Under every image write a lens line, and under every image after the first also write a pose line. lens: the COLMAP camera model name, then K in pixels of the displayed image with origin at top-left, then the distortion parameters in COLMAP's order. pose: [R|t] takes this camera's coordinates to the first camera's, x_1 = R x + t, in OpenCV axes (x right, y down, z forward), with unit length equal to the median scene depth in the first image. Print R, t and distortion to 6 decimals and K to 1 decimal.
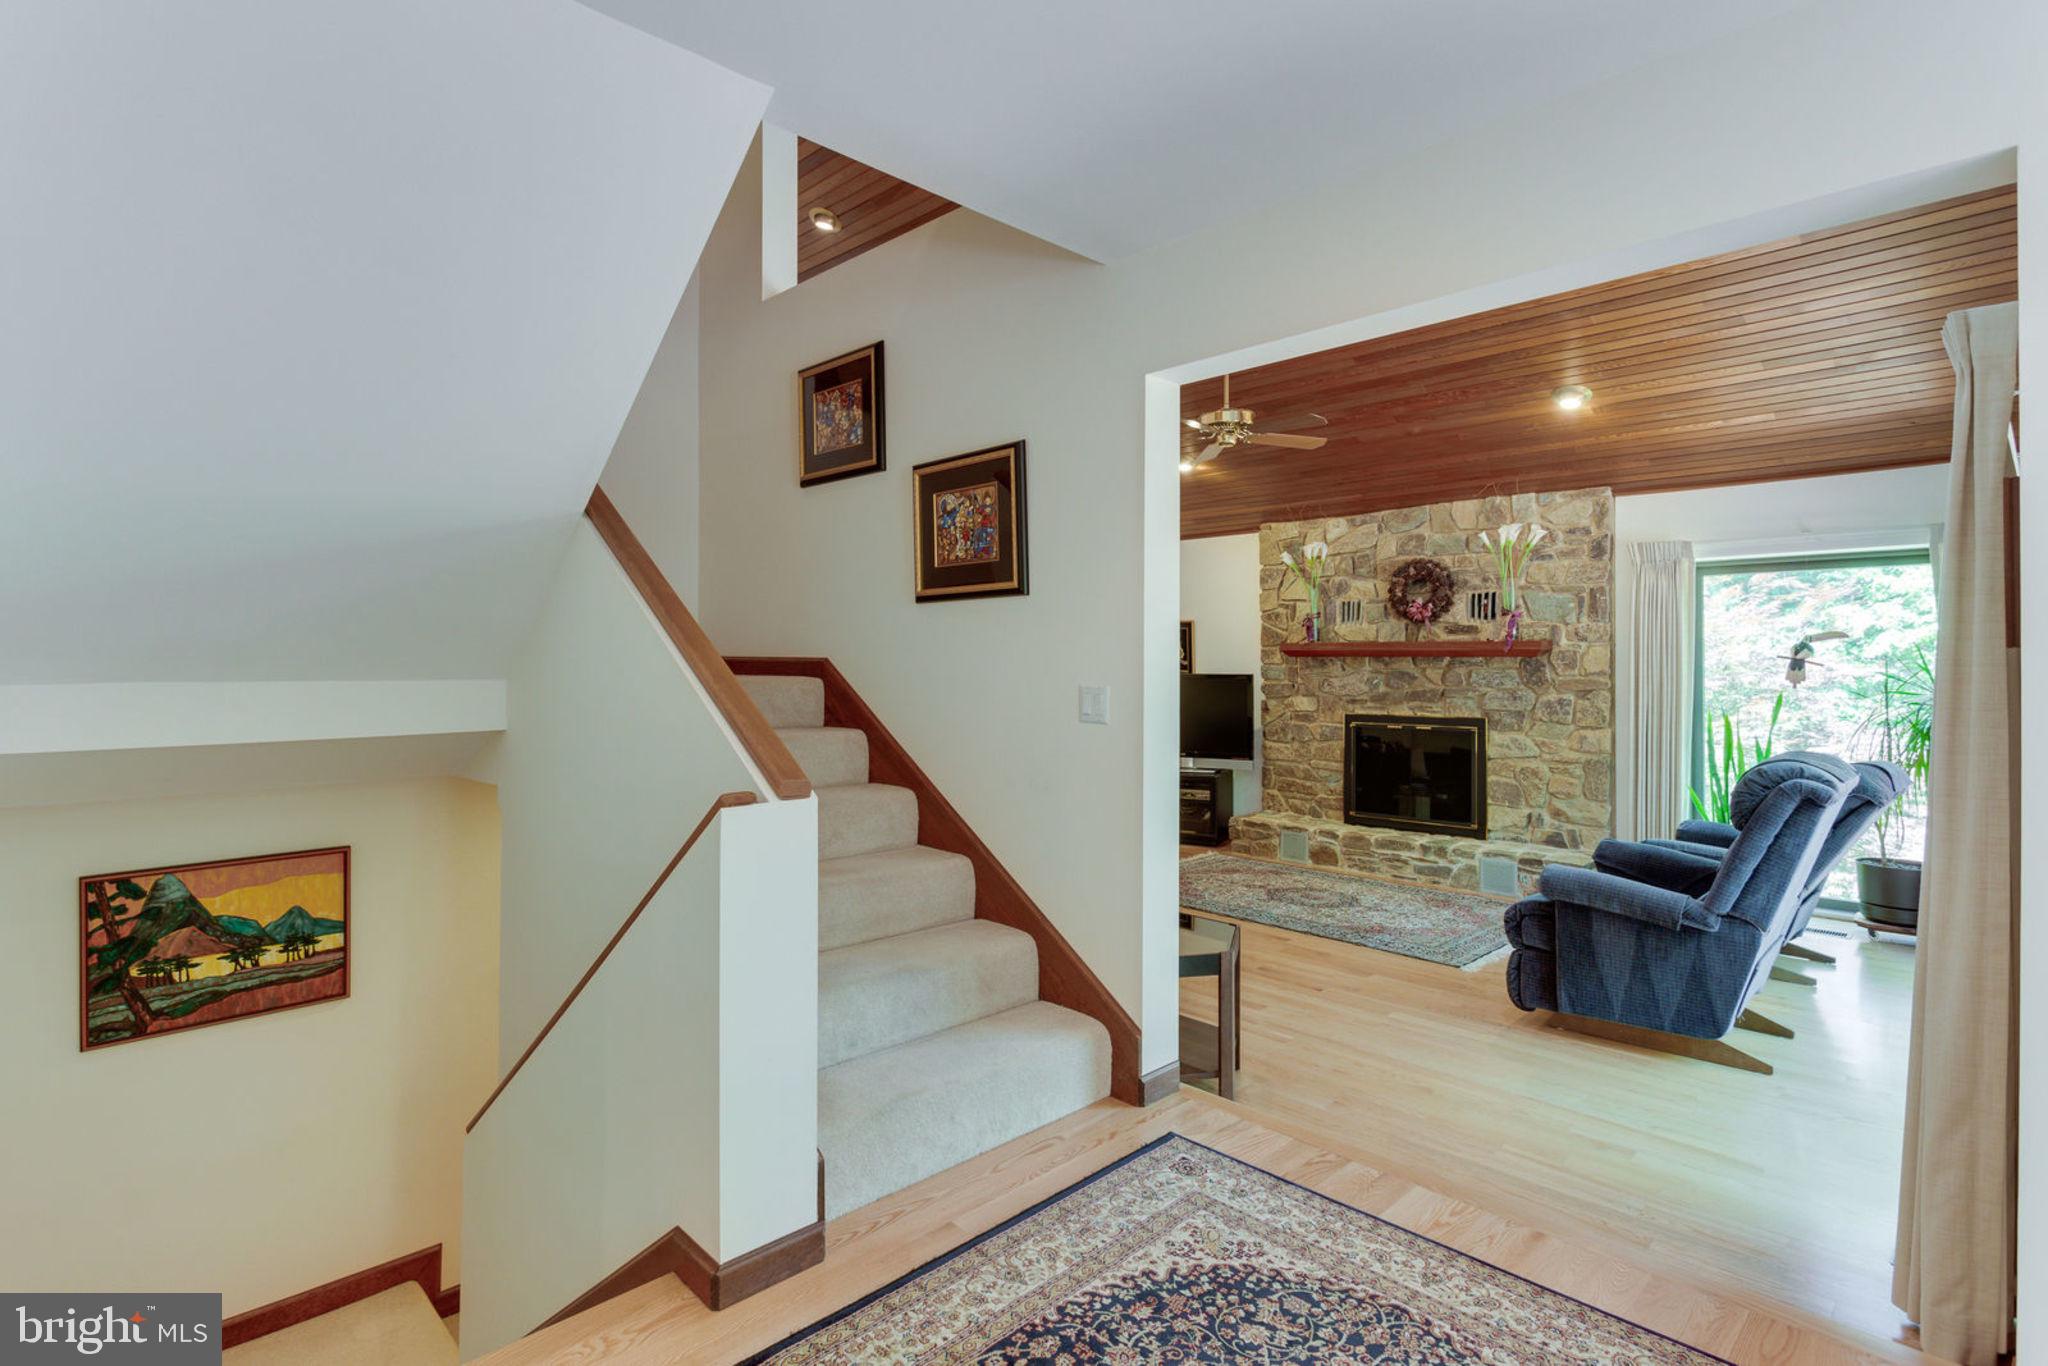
lens RADIAL K [[1011.4, 0, 999.7], [0, 1011.4, 657.5], [0, 0, 1]] dist [0.001097, -0.001798]
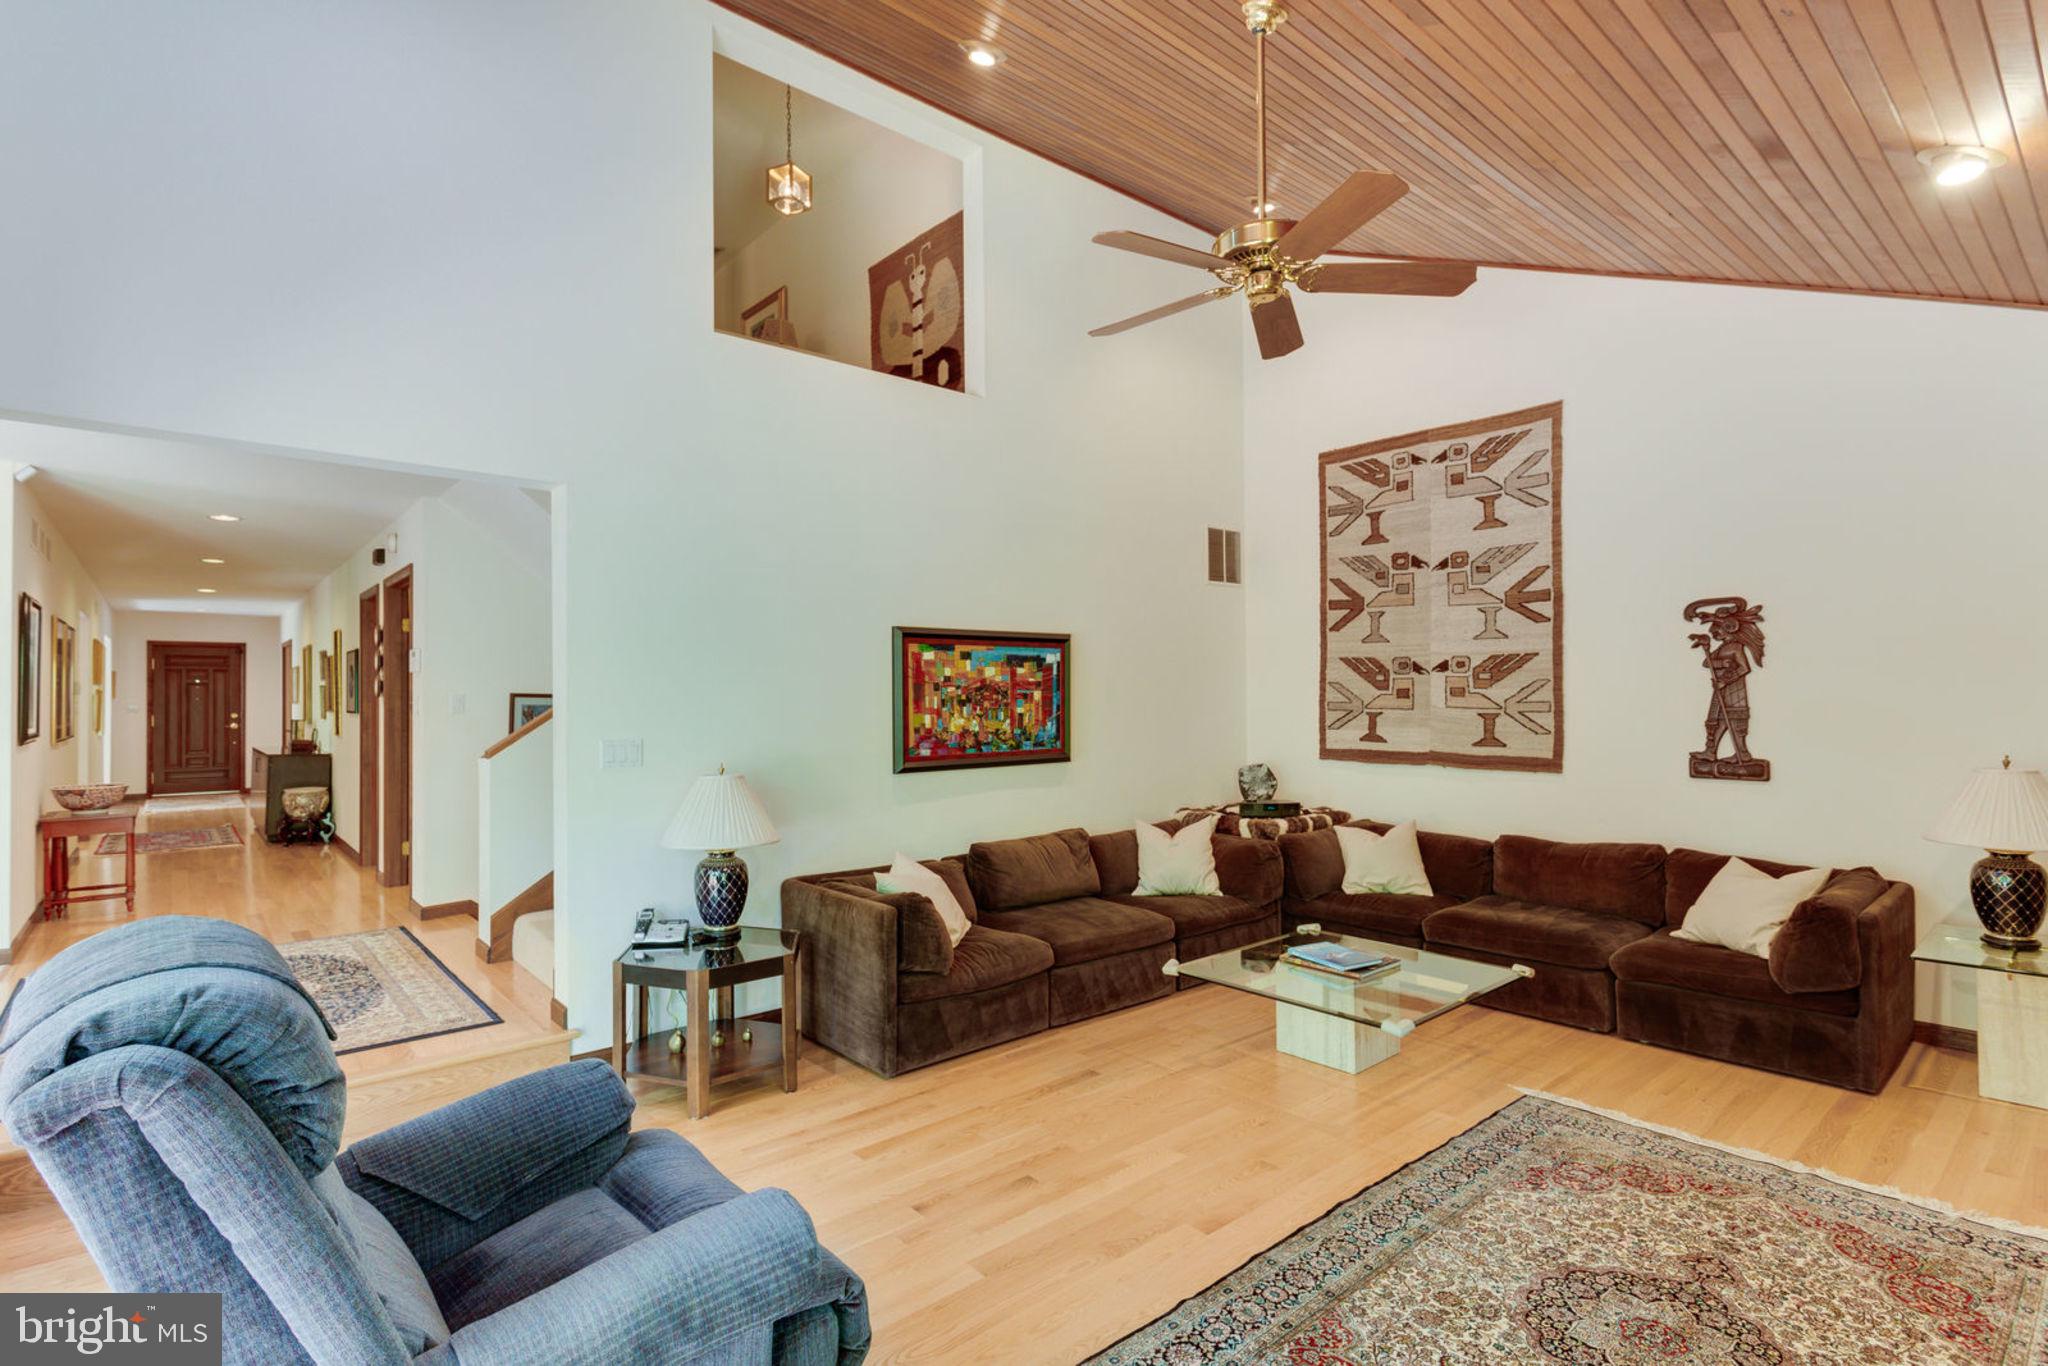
lens RADIAL K [[1011.4, 0, 1043.3], [0, 1011.4, 689.7], [0, 0, 1]] dist [0.001097, -0.001798]
pose [[-0.060482, -0.012855, -0.998087, 0.677275], [0.011172, 0.999846, -0.013555, 0.008448], [0.998107, -0.011971, -0.060329, 0.800086]]
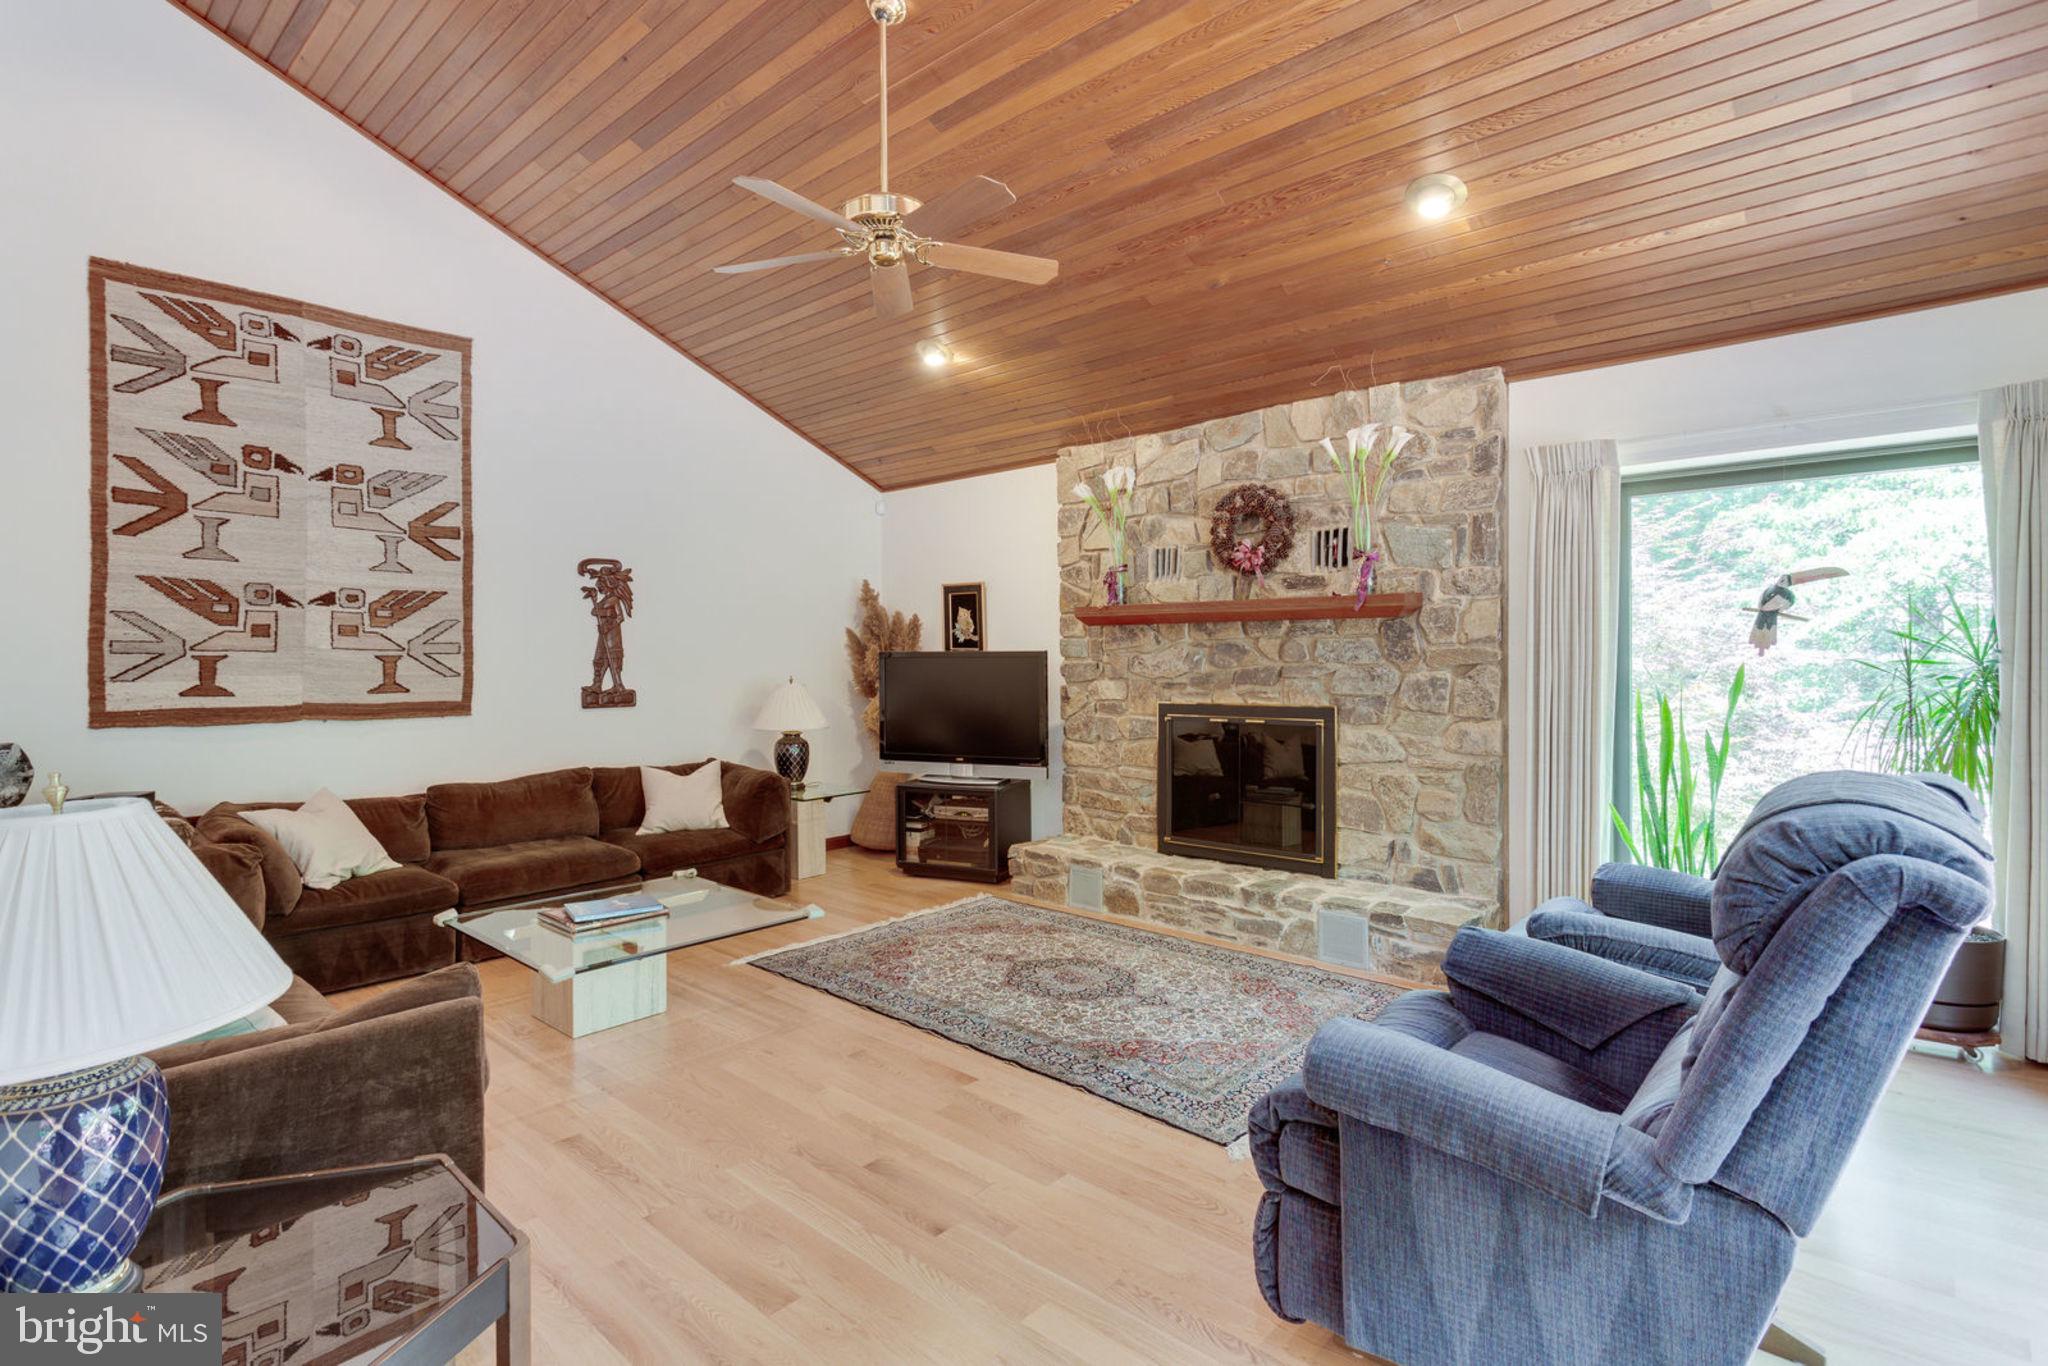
lens RADIAL K [[1011.4, 0, 1018.9], [0, 1011.4, 672.4], [0, 0, 1]] dist [0.001097, -0.001798]
pose [[0.997271, -0.009906, 0.073159, 0.230847], [0.008307, 0.999720, 0.022135, 0.020469], [-0.073358, -0.021467, 0.997075, 0.344831]]
